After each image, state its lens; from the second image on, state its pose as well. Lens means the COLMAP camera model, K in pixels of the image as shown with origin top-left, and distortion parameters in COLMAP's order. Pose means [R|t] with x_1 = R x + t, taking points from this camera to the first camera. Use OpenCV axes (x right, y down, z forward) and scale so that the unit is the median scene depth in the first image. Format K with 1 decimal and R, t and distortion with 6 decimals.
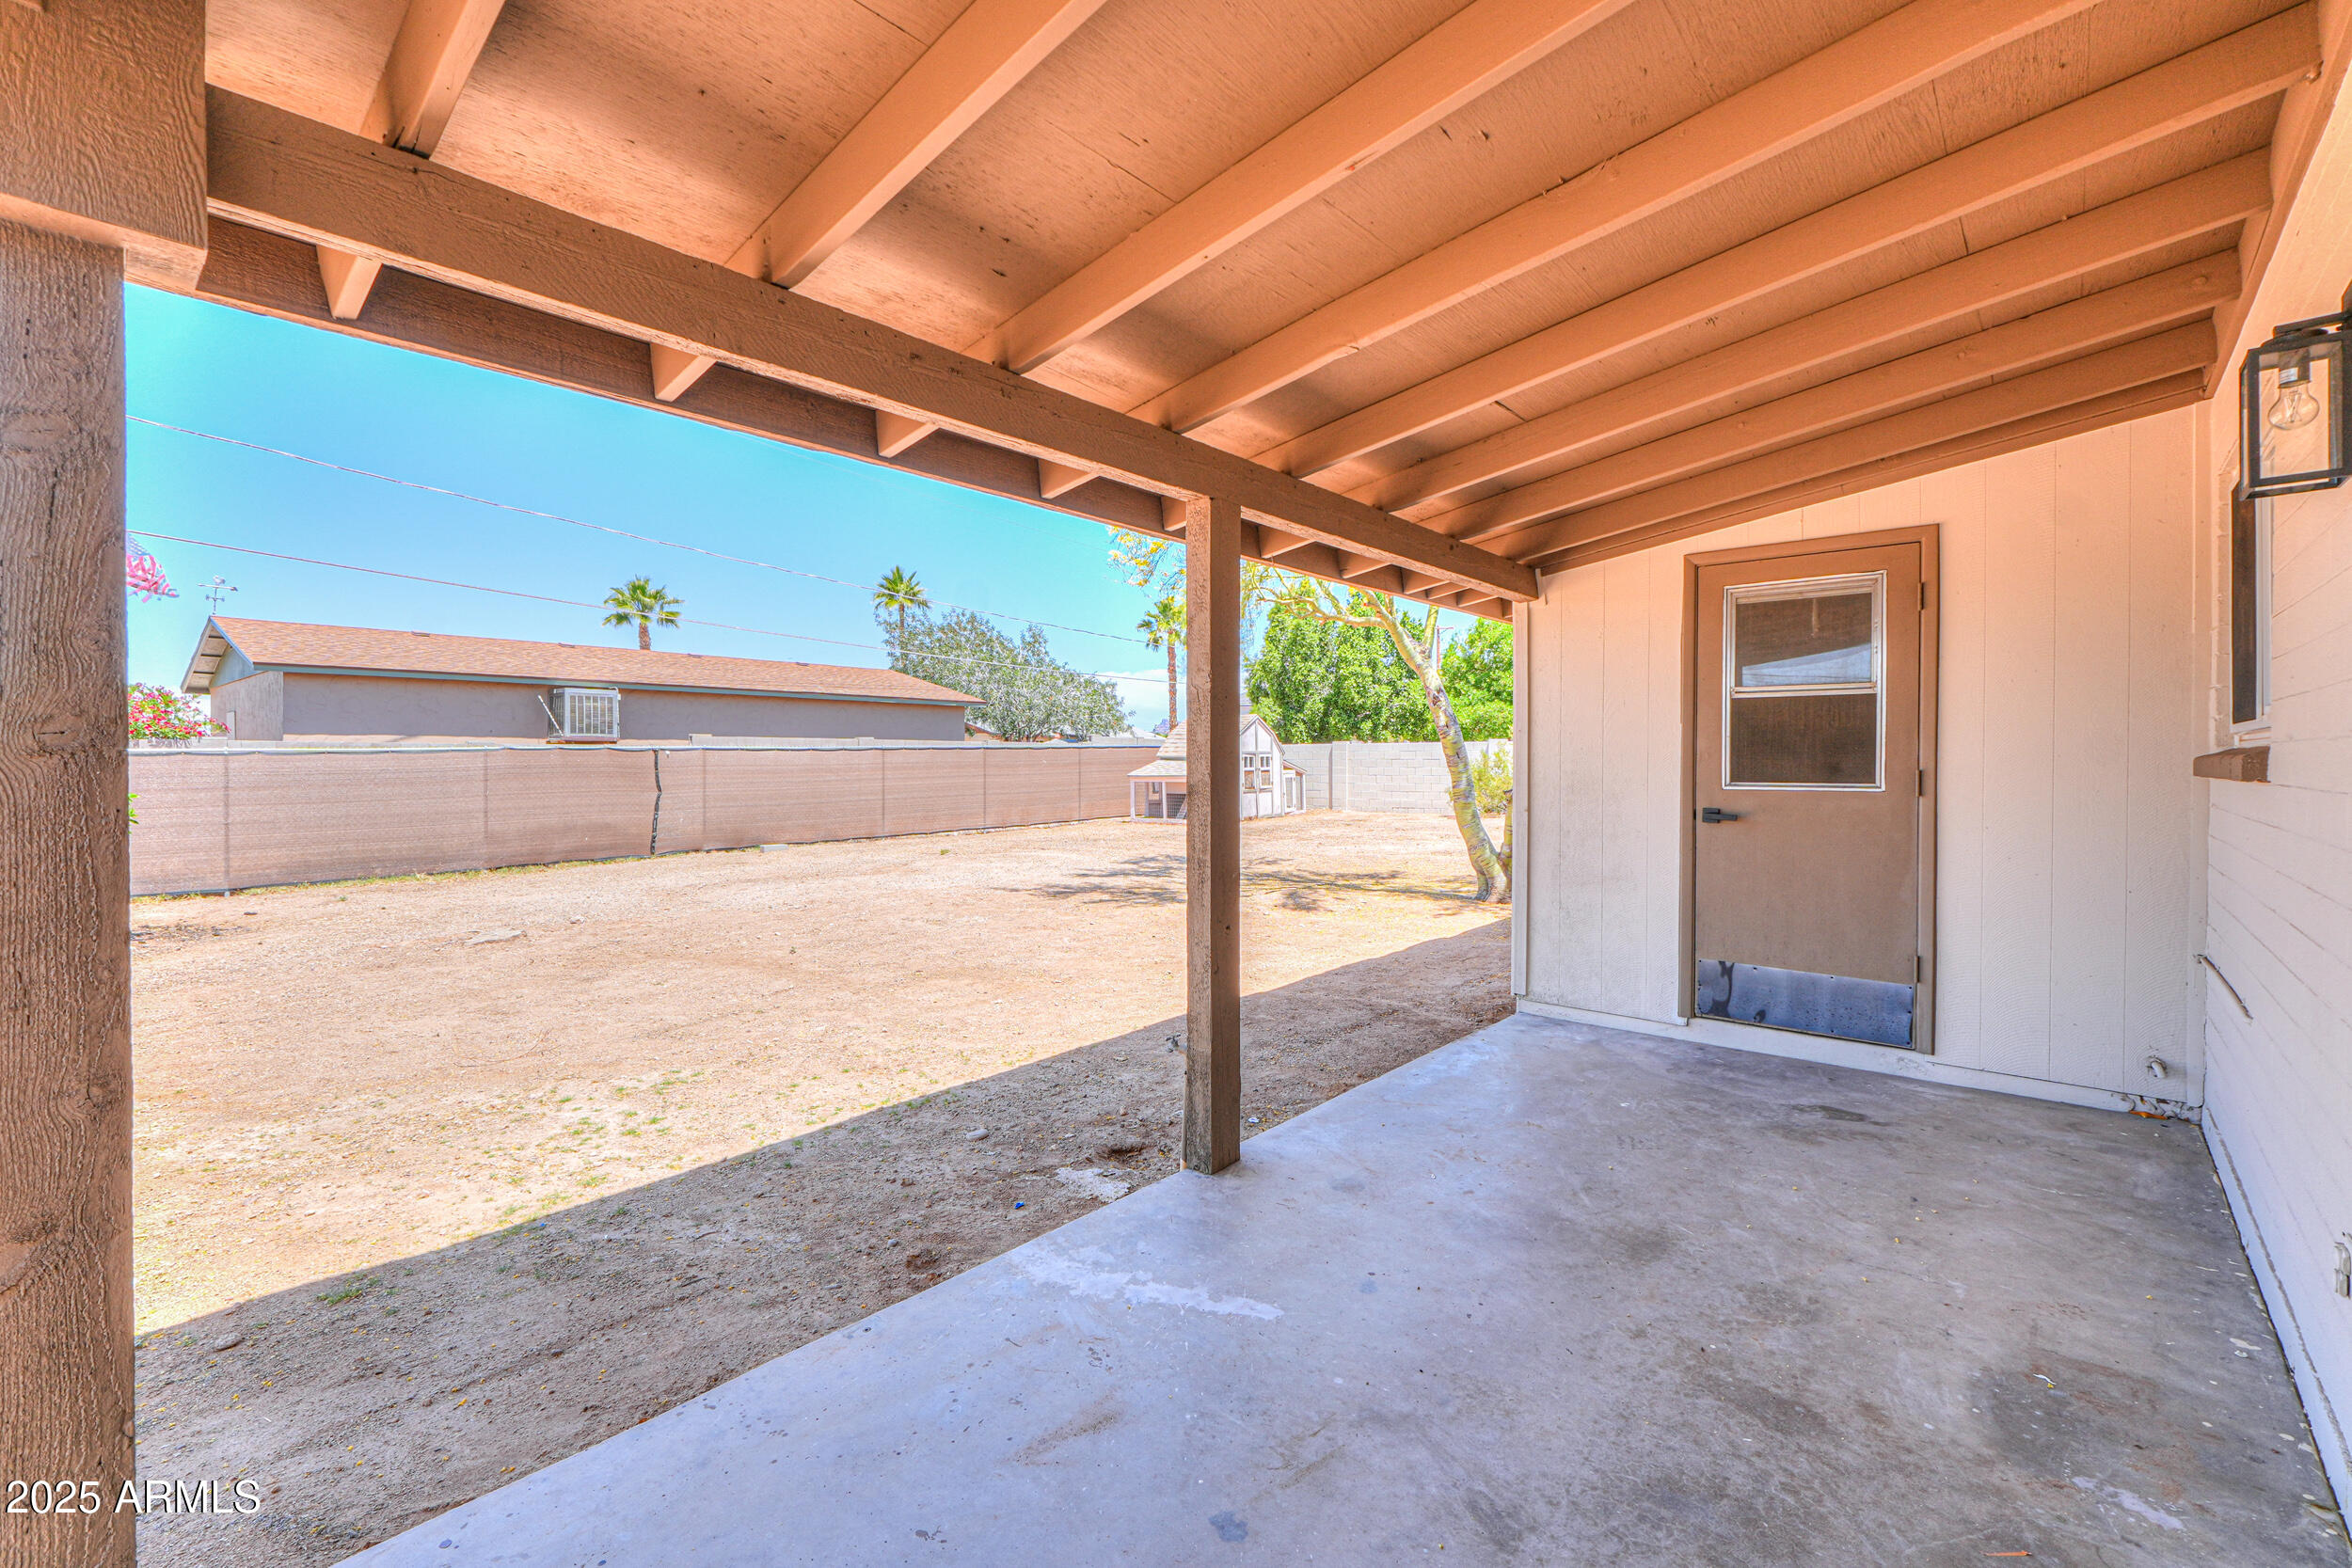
lens RADIAL K [[1002.8, 0, 1165.8], [0, 1002.8, 777.1], [0, 0, 1]] dist [-0.001531, -0.000212]
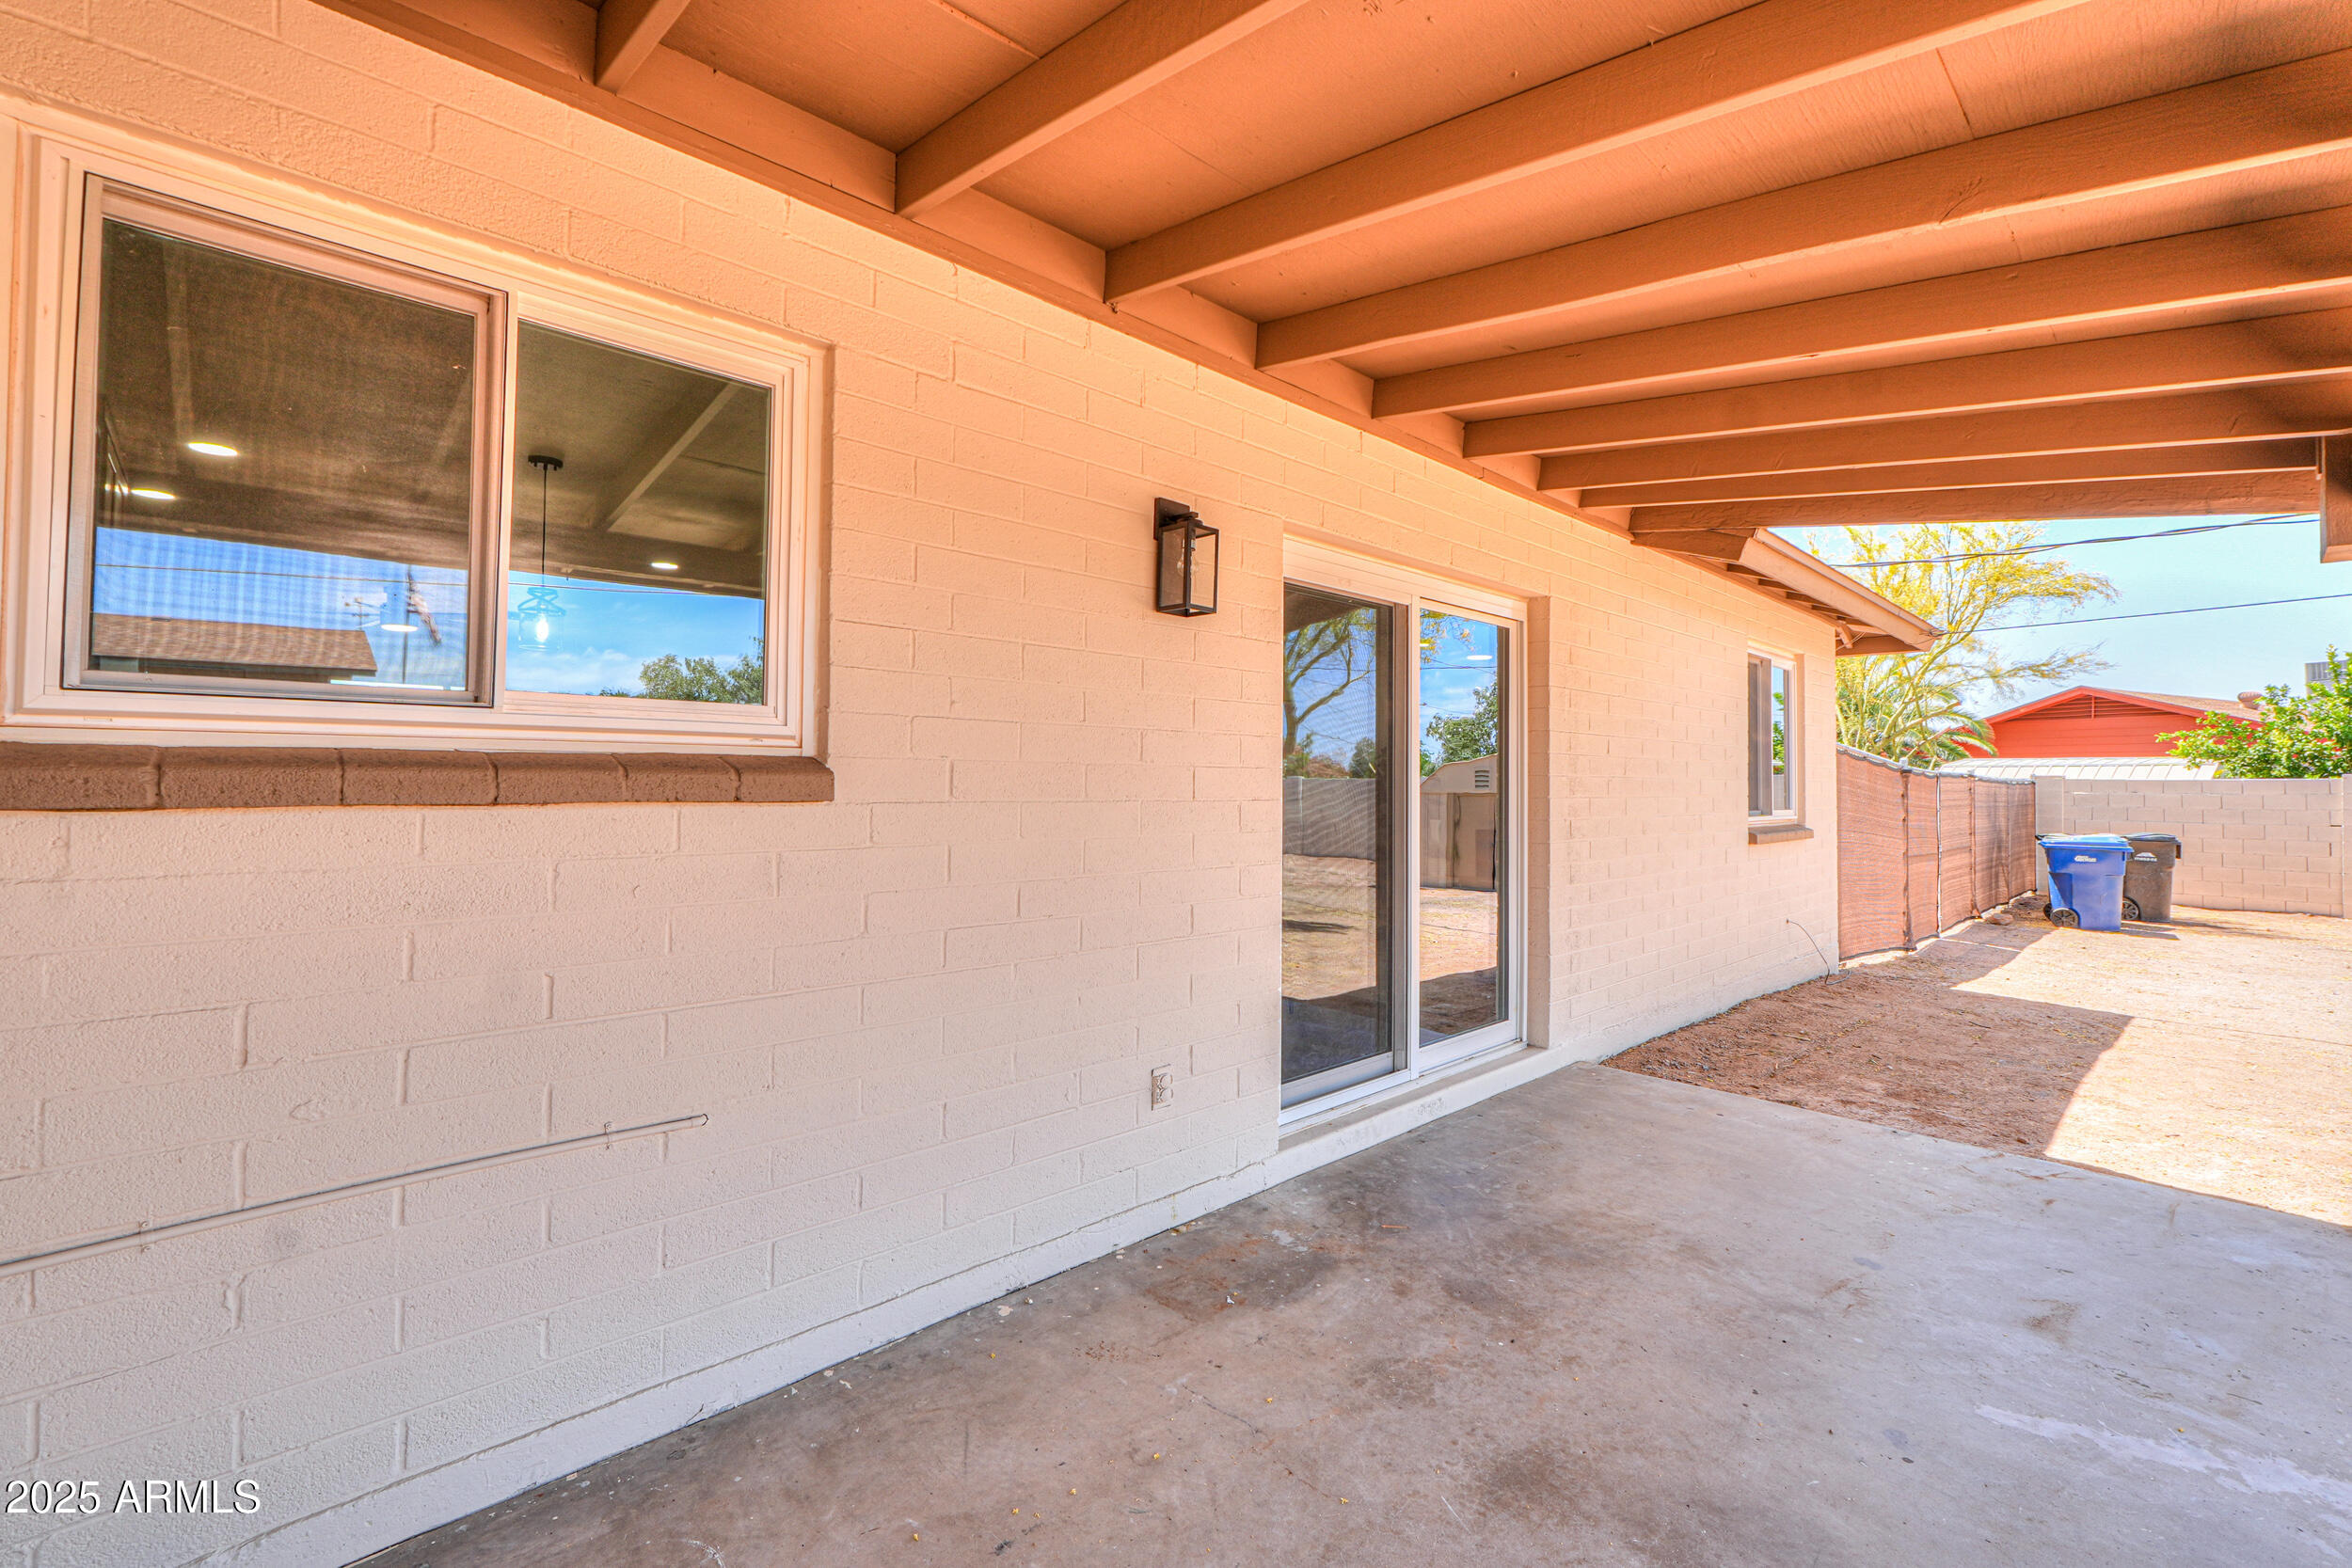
lens RADIAL K [[1002.8, 0, 1165.8], [0, 1002.8, 777.1], [0, 0, 1]] dist [-0.001531, -0.000212]
pose [[-0.996151, -0.009668, 0.087120, 0.499903], [-0.008285, 0.999834, 0.016227, -0.022624], [-0.087262, 0.015443, -0.996066, 1.274724]]
